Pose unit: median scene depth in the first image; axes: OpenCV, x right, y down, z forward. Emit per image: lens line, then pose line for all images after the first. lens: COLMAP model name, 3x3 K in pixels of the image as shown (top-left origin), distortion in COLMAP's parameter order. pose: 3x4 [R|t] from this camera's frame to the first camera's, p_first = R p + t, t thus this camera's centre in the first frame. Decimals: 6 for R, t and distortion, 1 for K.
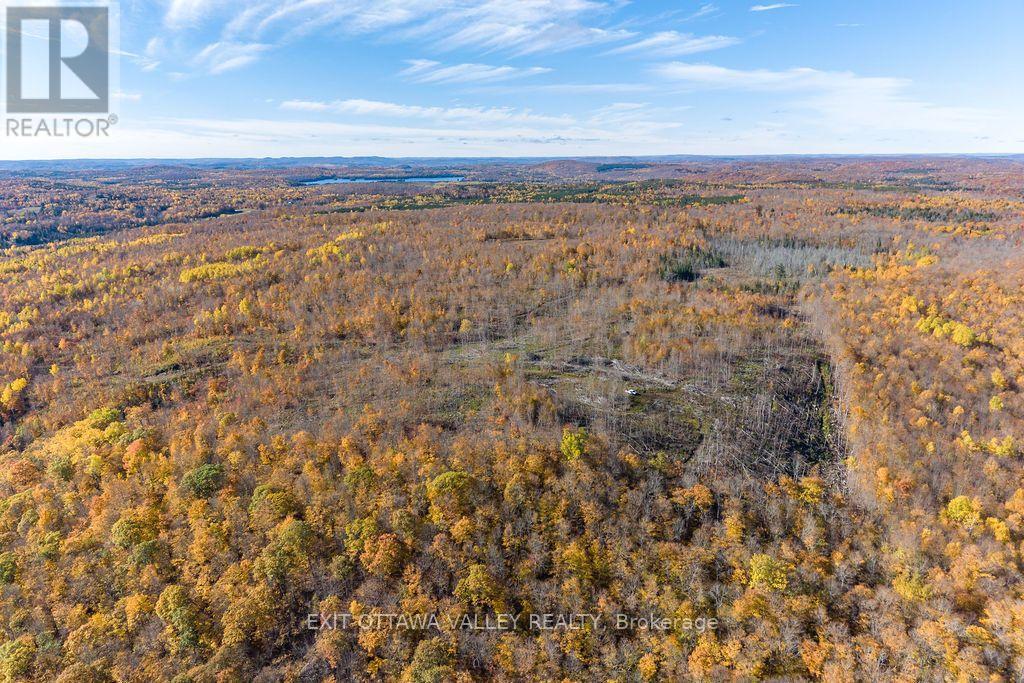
lens RADIAL K [[687.6, 0, 509.7], [0, 687.6, 341.6], [0, 0, 1]] dist [0.037678, -0.040870]
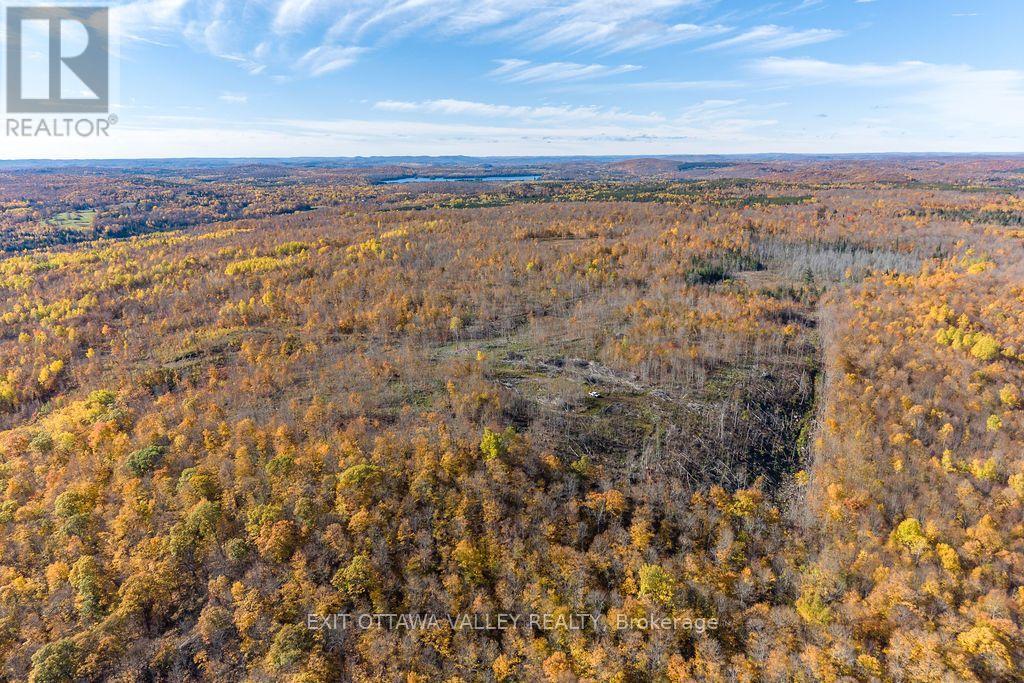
lens RADIAL K [[687.6, 0, 511.4], [0, 687.6, 337.3], [0, 0, 1]] dist [0.037678, -0.040870]
pose [[0.992734, 0.030191, -0.116481, 0.126515], [-0.030632, 0.999529, -0.001993, -0.002512], [0.116366, 0.005547, 0.993191, 0.001868]]
